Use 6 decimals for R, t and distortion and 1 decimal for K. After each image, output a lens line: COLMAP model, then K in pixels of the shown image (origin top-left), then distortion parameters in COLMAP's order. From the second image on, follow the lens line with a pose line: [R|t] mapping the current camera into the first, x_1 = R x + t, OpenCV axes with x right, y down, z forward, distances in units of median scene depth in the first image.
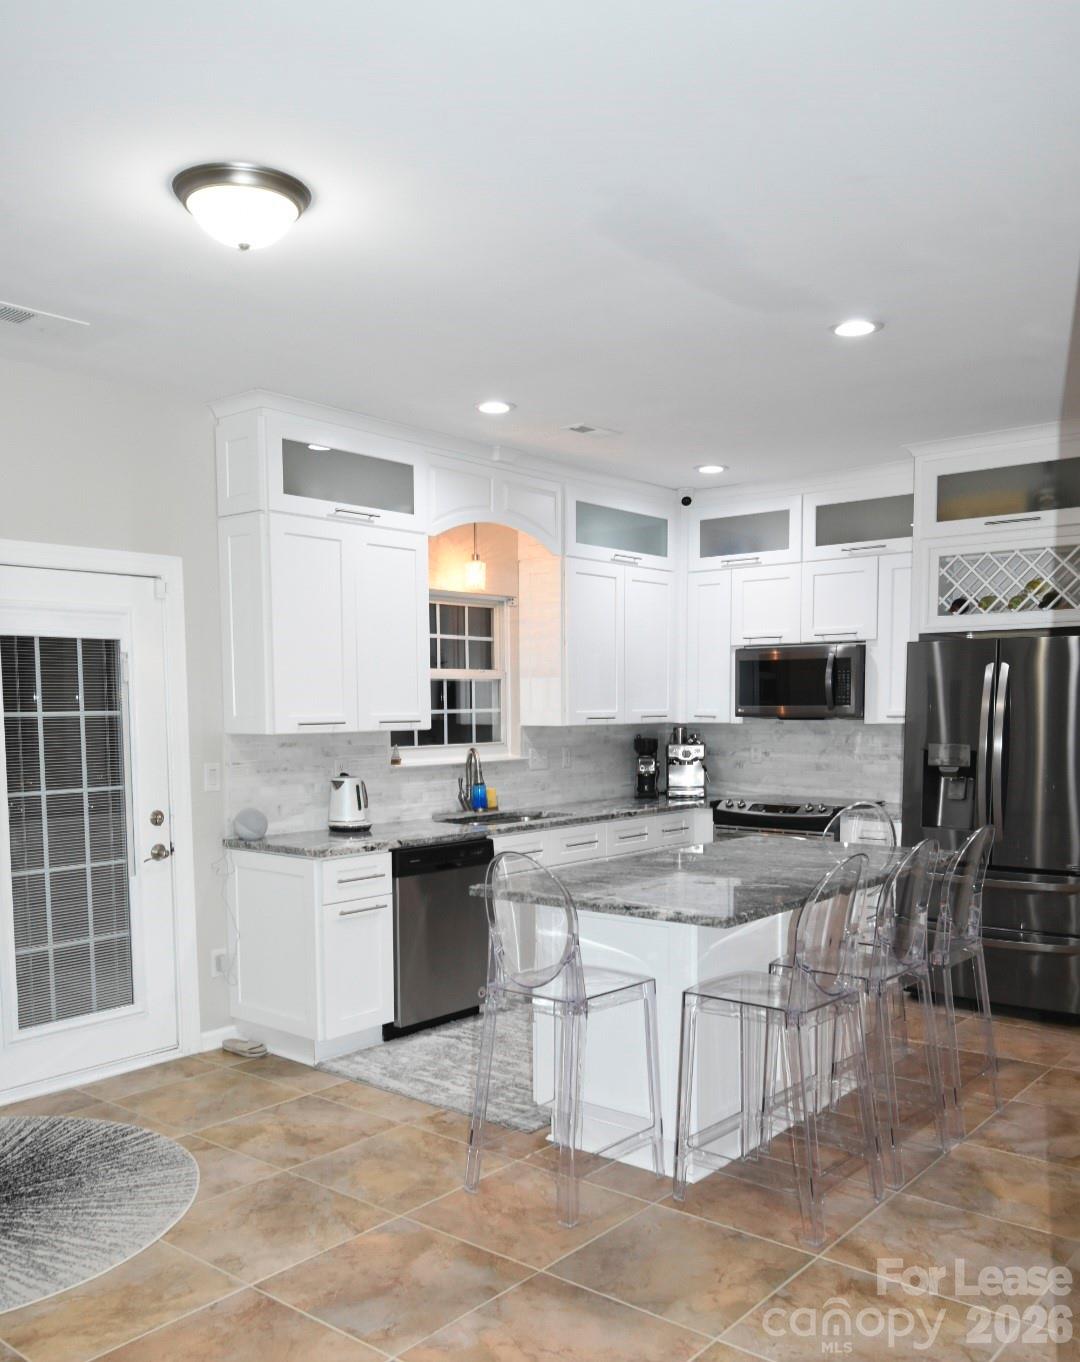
lens RADIAL K [[1179.4, 0, 540.0], [0, 1179.4, 681.0], [0, 0, 1]] dist [0.000832, -0.000174]
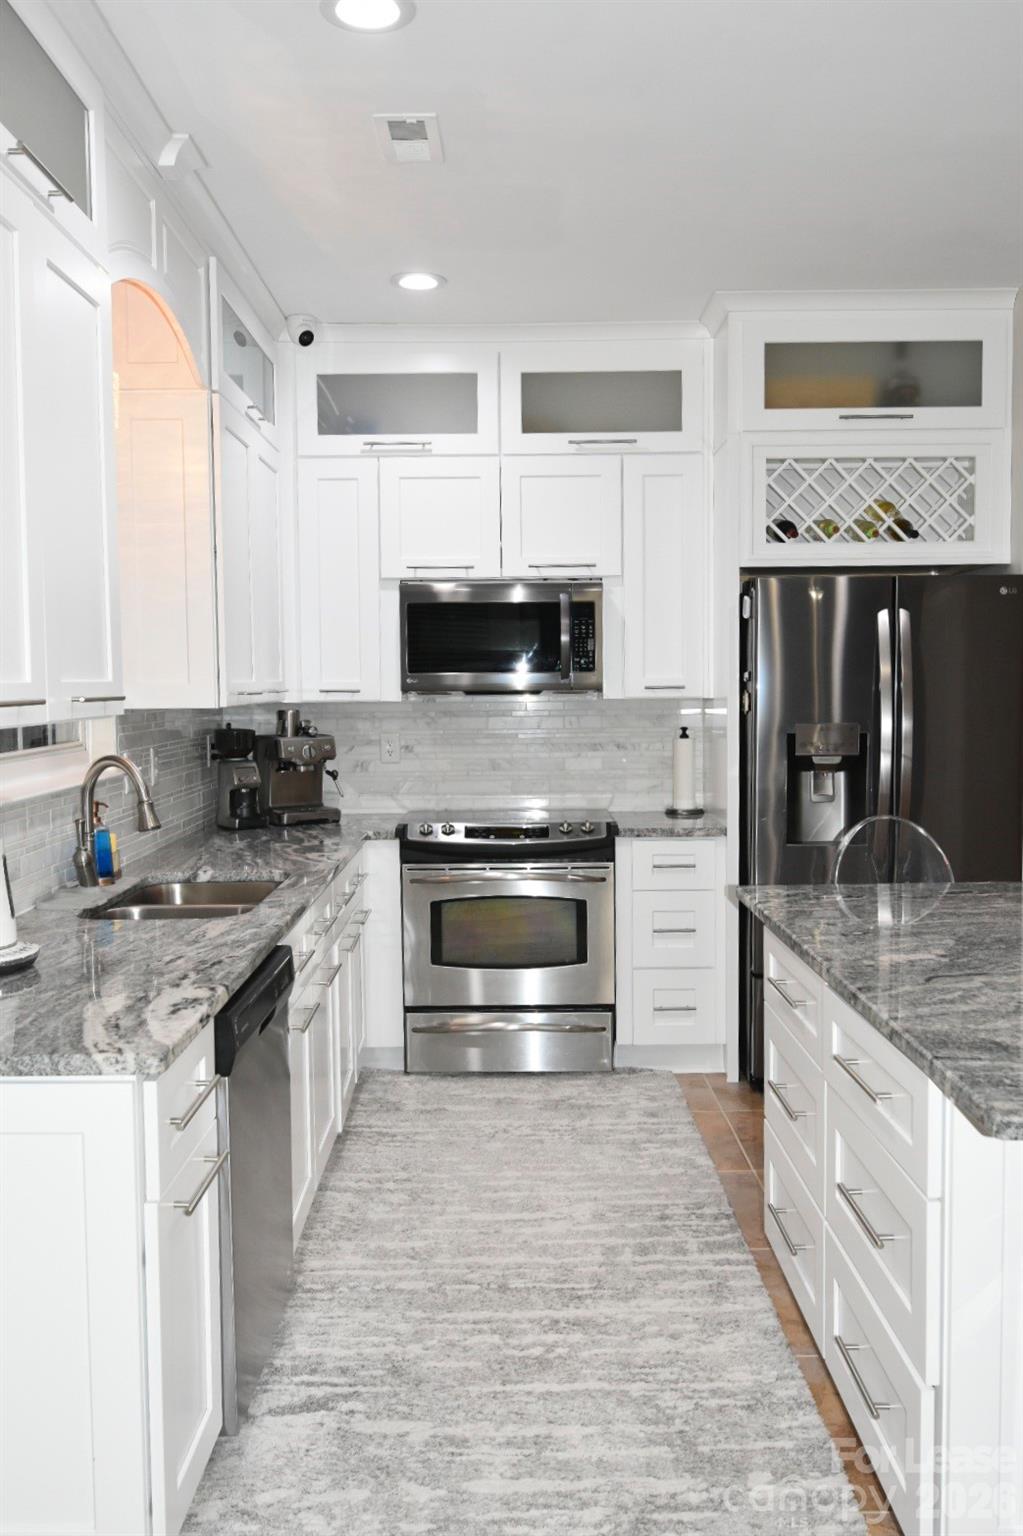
lens RADIAL K [[1293.8, 0, 511.5], [0, 1293.8, 714.1], [0, 0, 1]] dist [-0.003916, -0.000819]
pose [[0.766606, -0.015958, 0.641920, -0.240940], [-0.008310, 0.999361, 0.034768, 0.018398], [-0.642065, -0.031987, 0.765983, 0.440973]]
